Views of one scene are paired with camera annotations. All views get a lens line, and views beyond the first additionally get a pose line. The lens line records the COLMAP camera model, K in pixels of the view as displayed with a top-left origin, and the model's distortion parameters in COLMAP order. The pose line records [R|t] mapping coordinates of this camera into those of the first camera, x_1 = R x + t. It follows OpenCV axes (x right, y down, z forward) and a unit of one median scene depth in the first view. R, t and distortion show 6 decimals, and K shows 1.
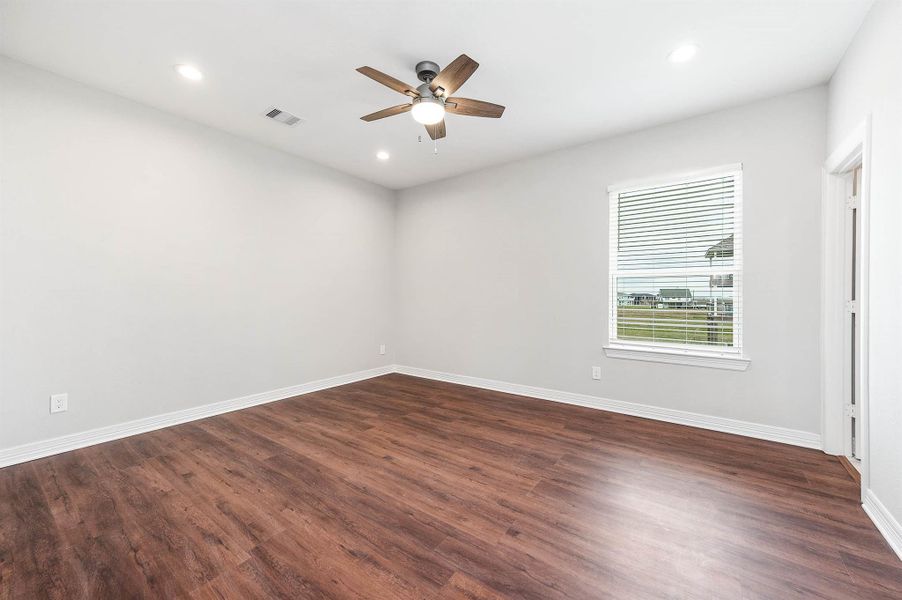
lens RADIAL K [[355.5, 0, 451.0], [0, 355.5, 300.0], [0, 0, 1]] dist [0.001115, 0.000097]
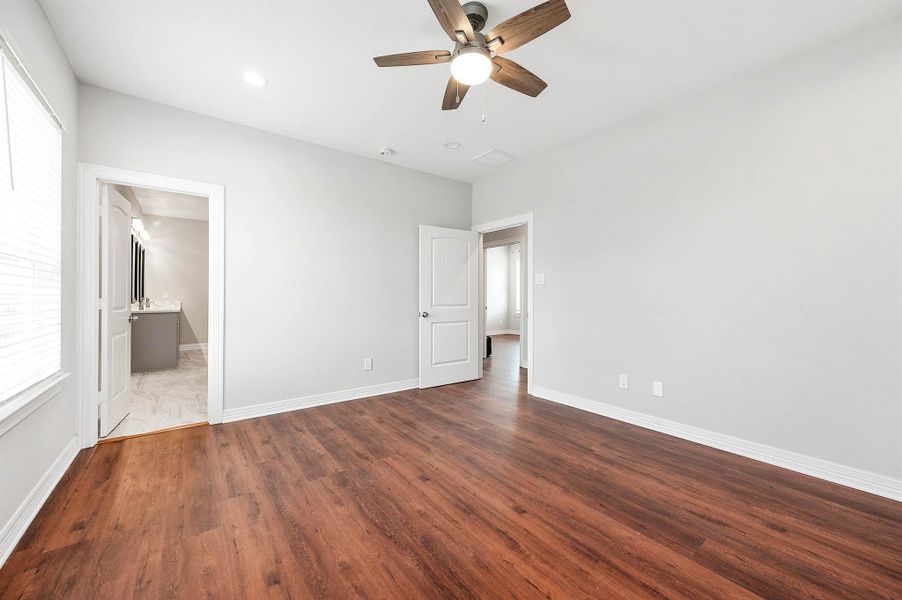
lens RADIAL K [[355.5, 0, 451.0], [0, 355.5, 300.0], [0, 0, 1]] dist [0.001115, 0.000097]
pose [[-0.958369, -0.006563, 0.285458, -0.260341], [-0.000676, 0.999785, 0.020714, -0.019878], [-0.285532, 0.019658, -0.958167, 1.828950]]
